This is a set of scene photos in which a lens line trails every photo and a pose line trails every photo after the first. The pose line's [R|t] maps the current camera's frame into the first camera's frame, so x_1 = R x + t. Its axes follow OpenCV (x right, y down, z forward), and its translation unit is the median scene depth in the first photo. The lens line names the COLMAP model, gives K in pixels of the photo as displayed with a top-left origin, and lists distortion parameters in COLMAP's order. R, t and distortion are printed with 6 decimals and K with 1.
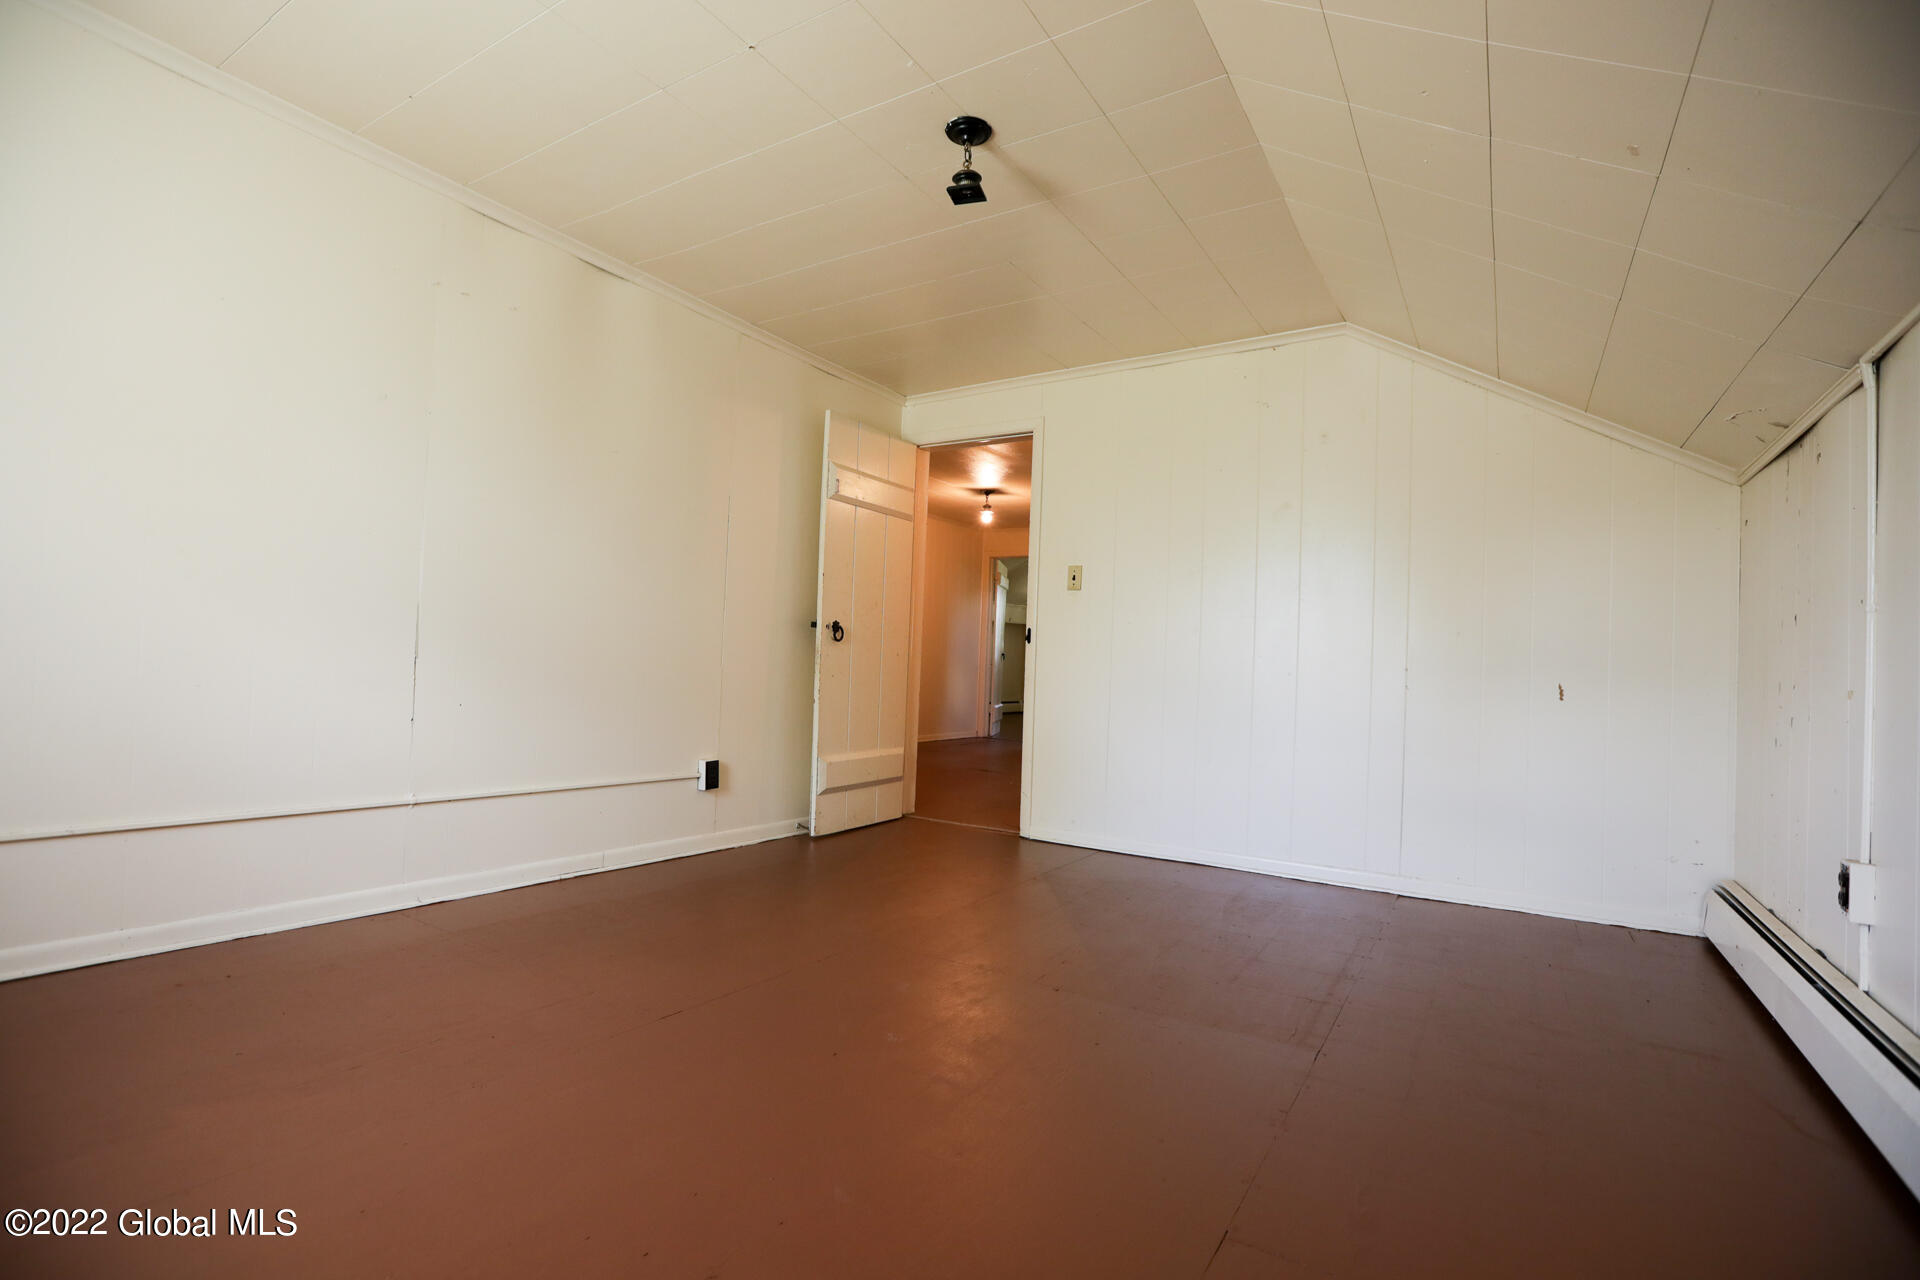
lens RADIAL K [[885.9, 0, 960.0], [0, 885.9, 640.0], [0, 0, 1]] dist [-0.000081, 0.000032]
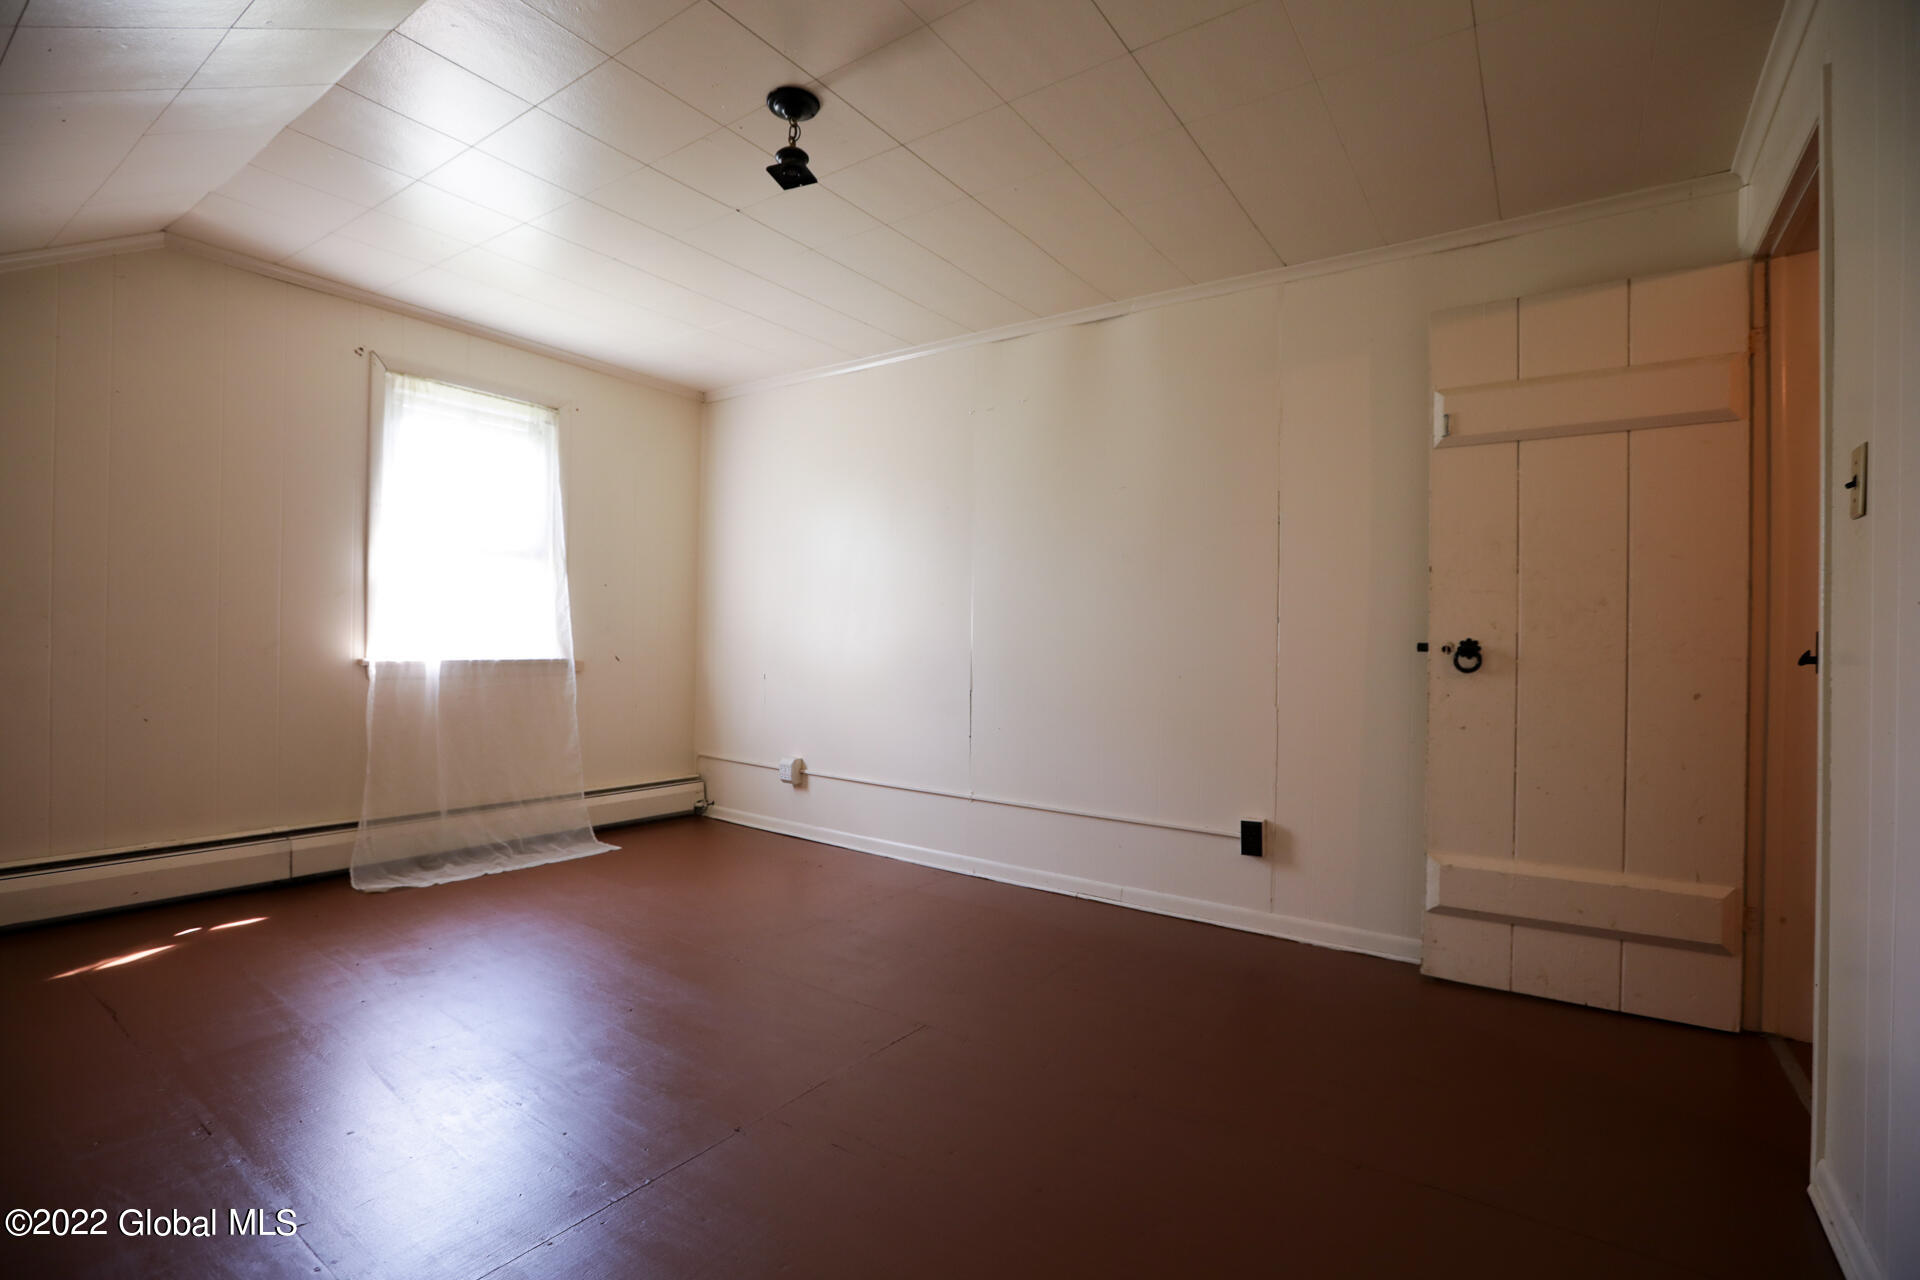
lens RADIAL K [[885.9, 0, 960.0], [0, 885.9, 640.0], [0, 0, 1]] dist [-0.000081, 0.000032]
pose [[-0.027139, -0.041698, -0.998762, 0.541218], [0.018866, 0.998930, -0.042218, -0.001752], [0.999454, -0.019989, -0.026323, 0.737691]]
